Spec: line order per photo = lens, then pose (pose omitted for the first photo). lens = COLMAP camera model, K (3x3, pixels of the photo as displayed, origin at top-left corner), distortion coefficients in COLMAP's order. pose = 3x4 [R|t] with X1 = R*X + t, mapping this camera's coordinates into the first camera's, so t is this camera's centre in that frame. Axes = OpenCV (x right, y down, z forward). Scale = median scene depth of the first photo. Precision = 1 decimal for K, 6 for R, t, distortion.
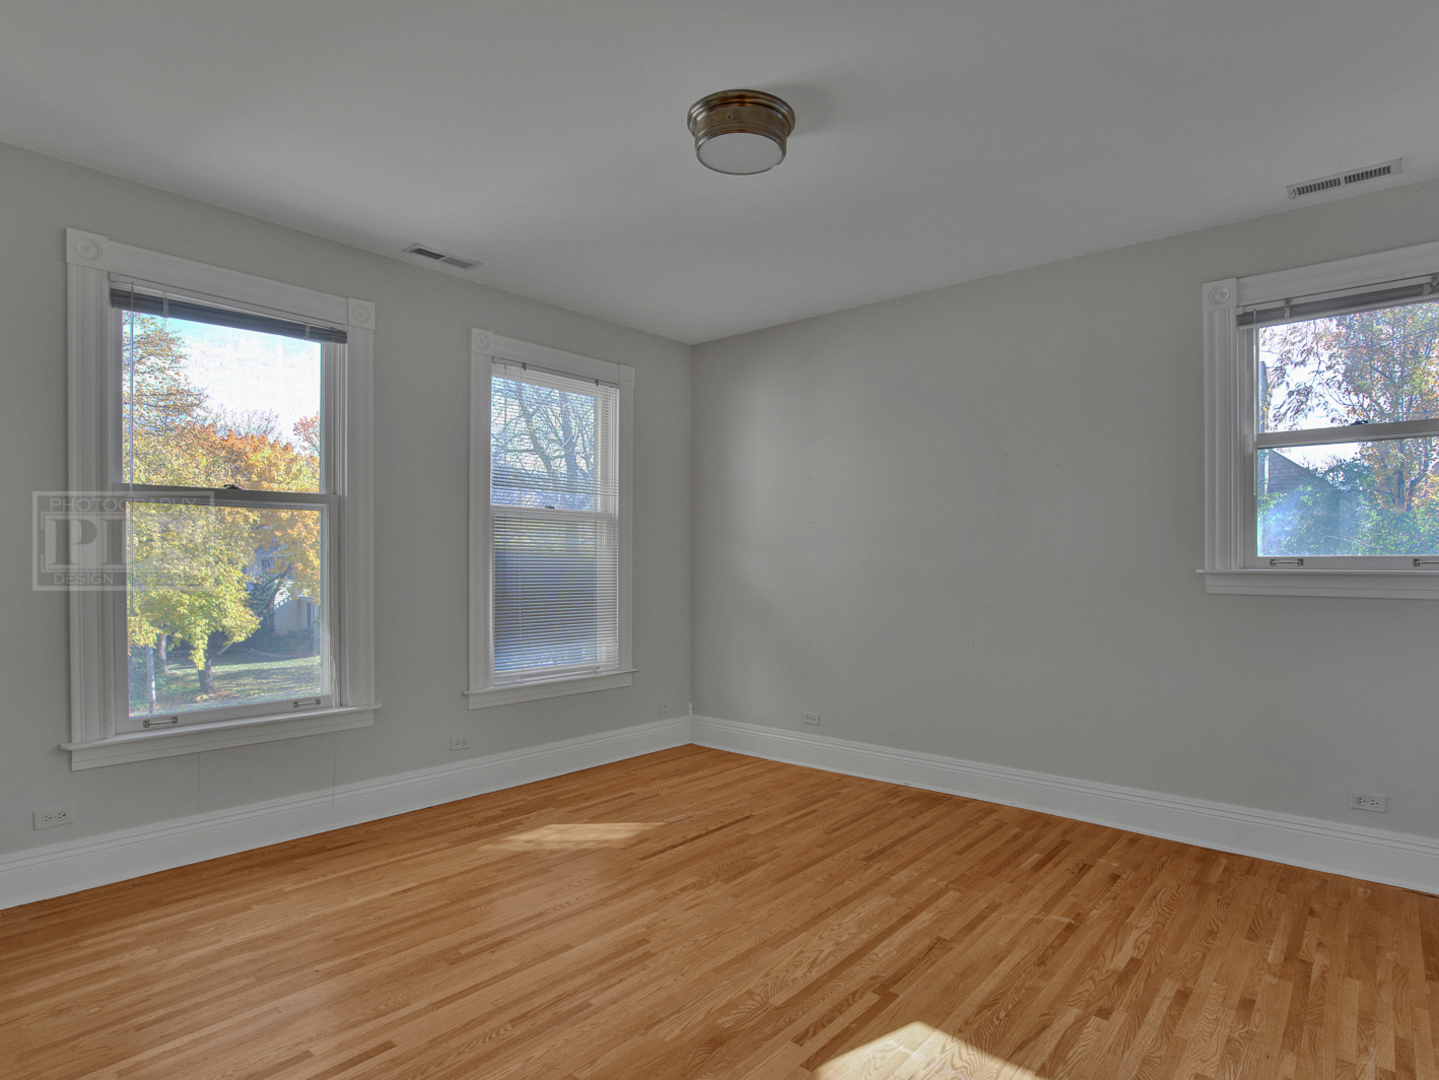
lens RADIAL K [[781.2, 0, 720.1], [0, 781.2, 549.6], [0, 0, 1]] dist [-0.005759, 0.000185]
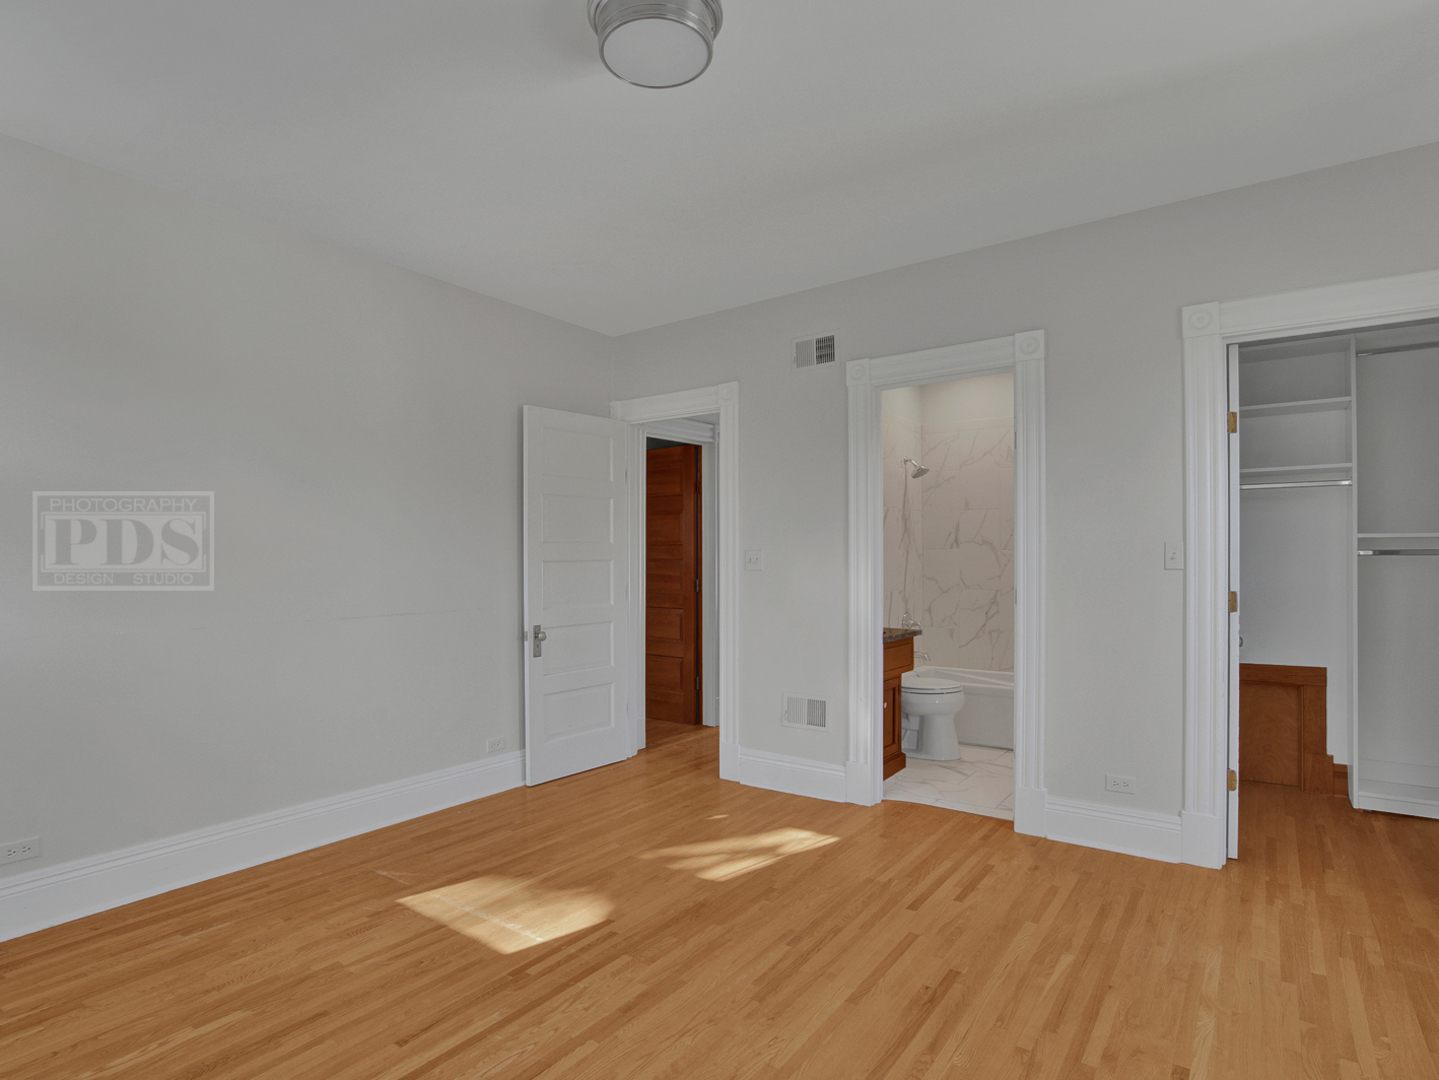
lens RADIAL K [[781.2, 0, 719.7], [0, 781.2, 549.1], [0, 0, 1]] dist [-0.005759, 0.000185]
pose [[-0.995274, 0.003139, -0.097053, 0.042844], [0.005331, 0.999736, -0.022335, 0.022540], [0.096958, -0.022747, -0.995029, 2.074424]]
